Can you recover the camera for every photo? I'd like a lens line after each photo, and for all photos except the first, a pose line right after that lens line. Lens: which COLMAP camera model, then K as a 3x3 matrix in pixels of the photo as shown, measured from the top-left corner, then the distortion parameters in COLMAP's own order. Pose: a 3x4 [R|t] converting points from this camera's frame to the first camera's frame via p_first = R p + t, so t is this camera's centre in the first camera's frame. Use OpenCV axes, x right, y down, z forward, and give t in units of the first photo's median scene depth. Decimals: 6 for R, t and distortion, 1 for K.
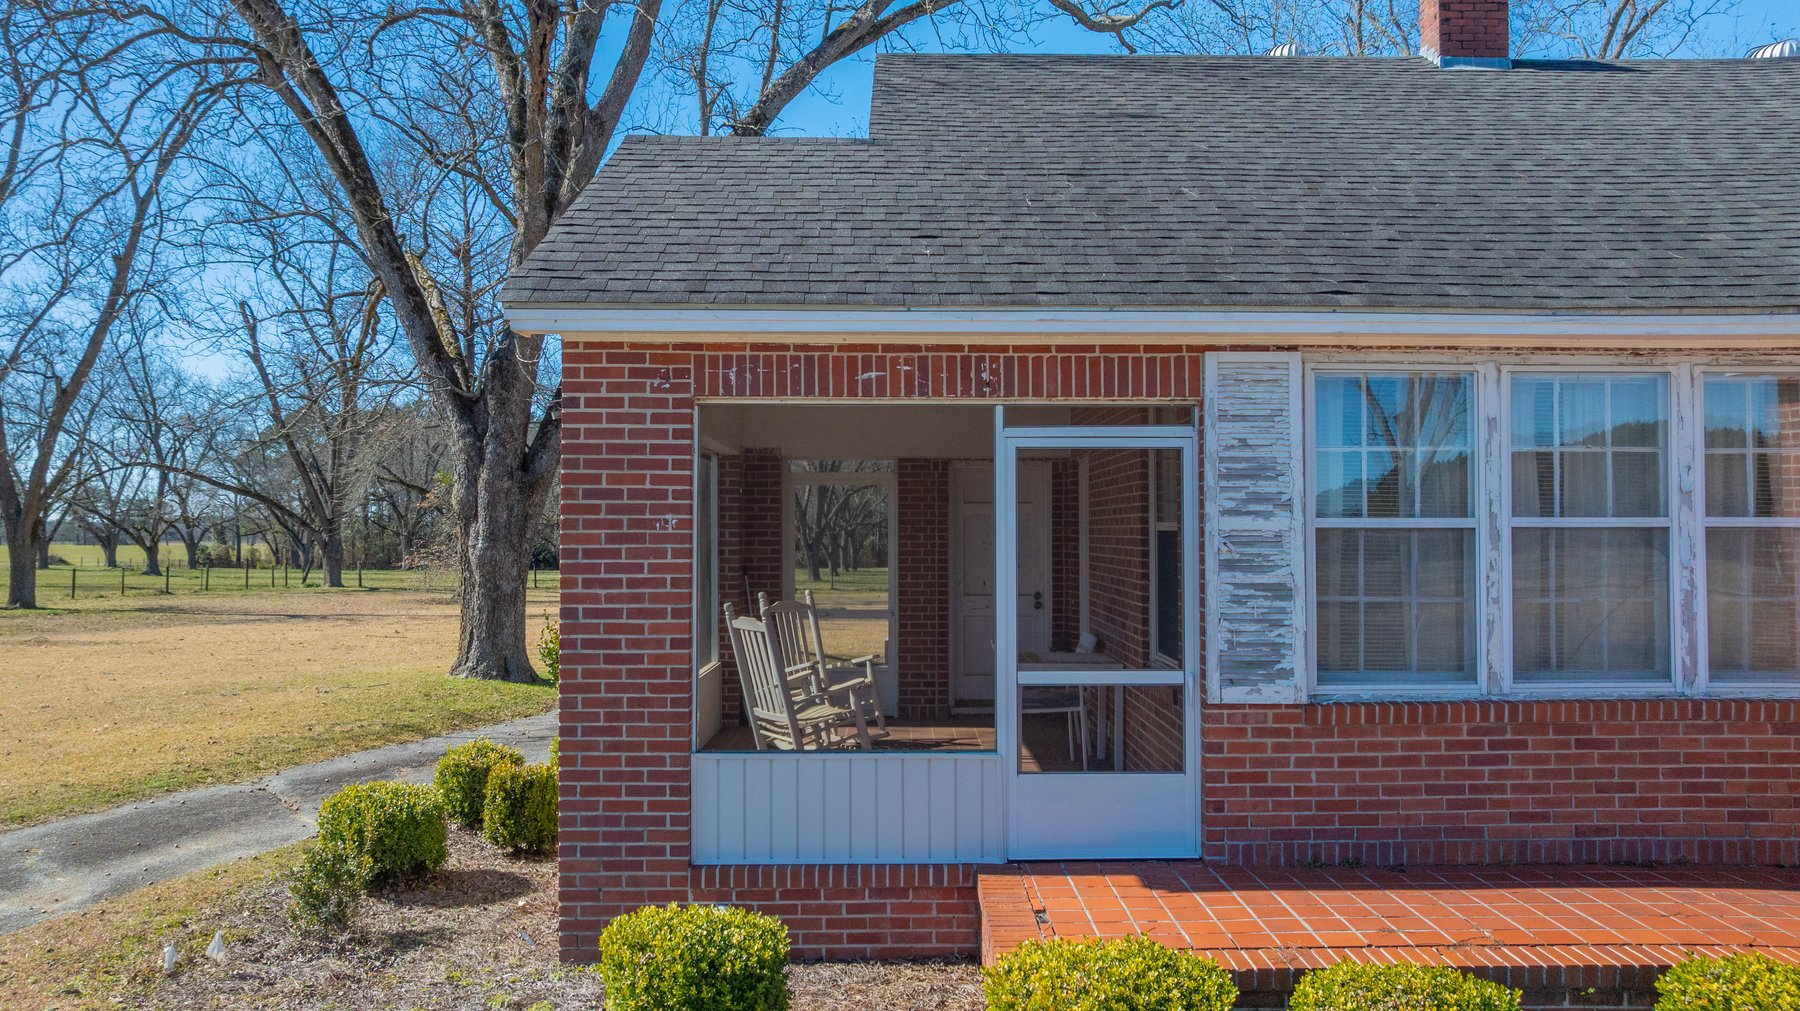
lens RADIAL K [[1261.9, 0, 910.3], [0, 1261.9, 502.8], [0, 0, 1]] dist [-0.027992, 0.024344]
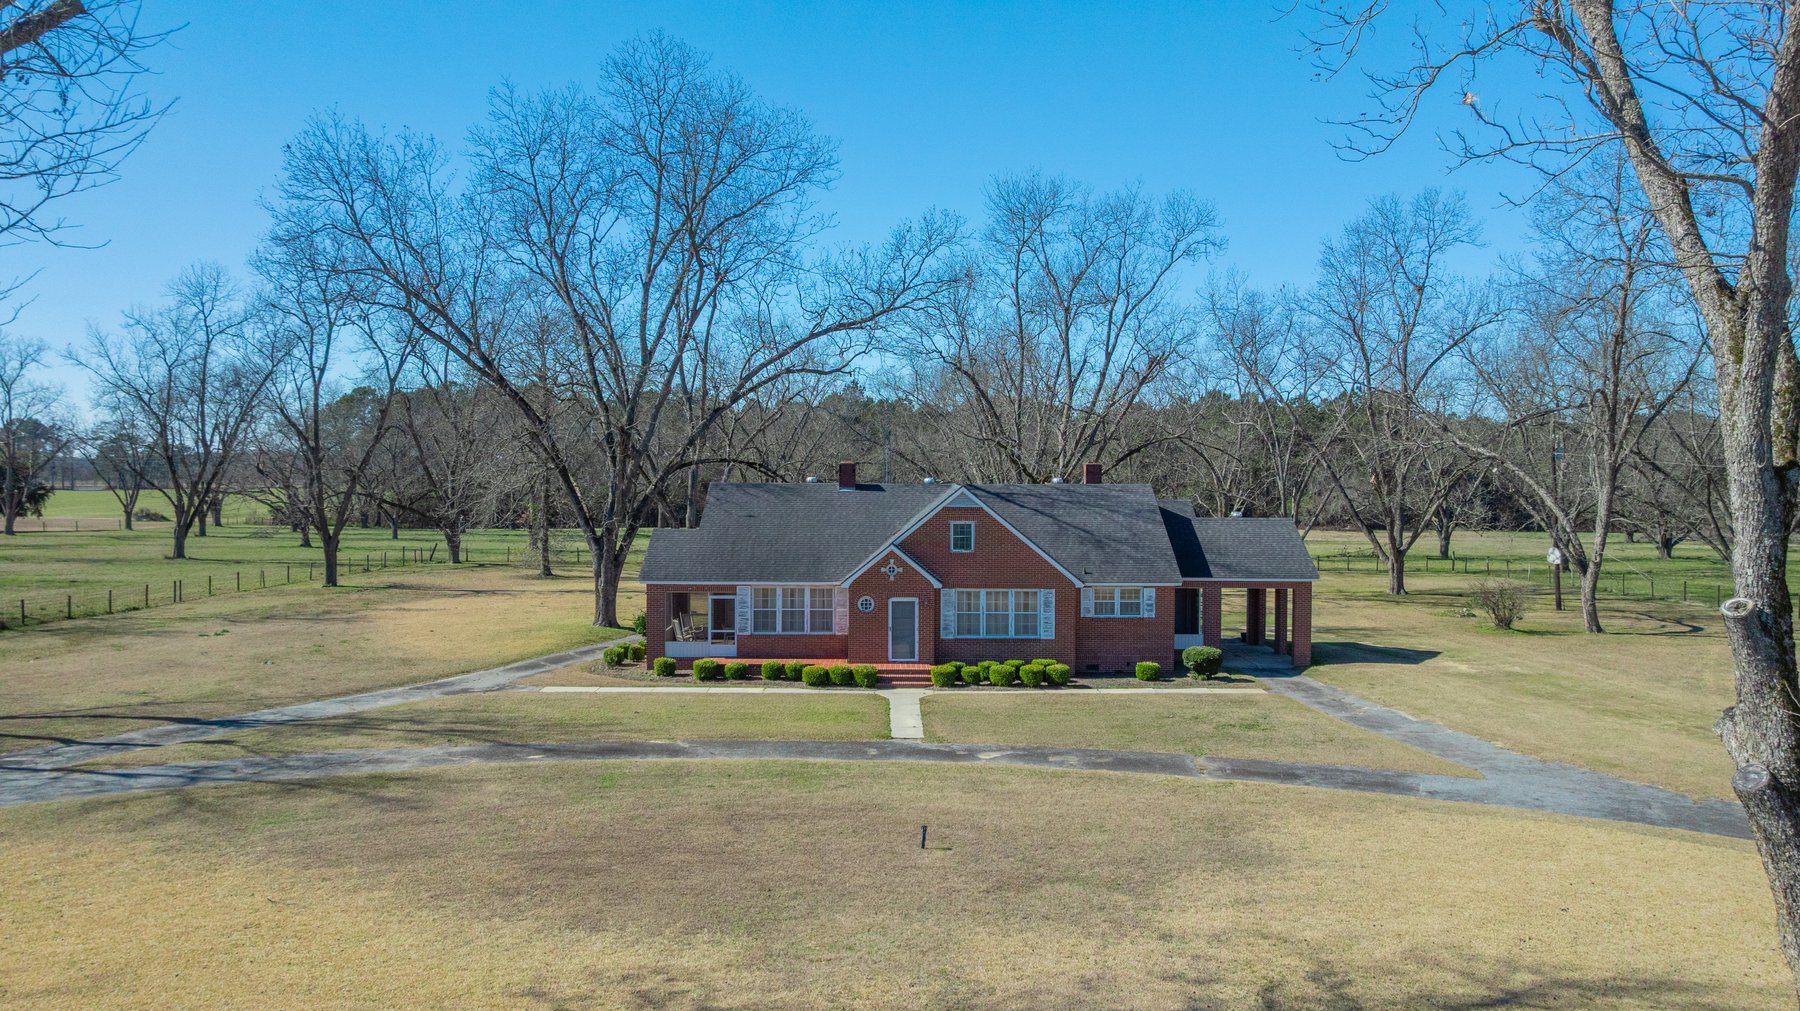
lens RADIAL K [[1261.9, 0, 904.8], [0, 1261.9, 506.5], [0, 0, 1]] dist [-0.027992, 0.024344]
pose [[0.999991, 0.004064, 0.001208, 0.414059], [-0.004124, 0.998498, 0.054633, -0.338861], [-0.000984, -0.054638, 0.998506, -2.151163]]
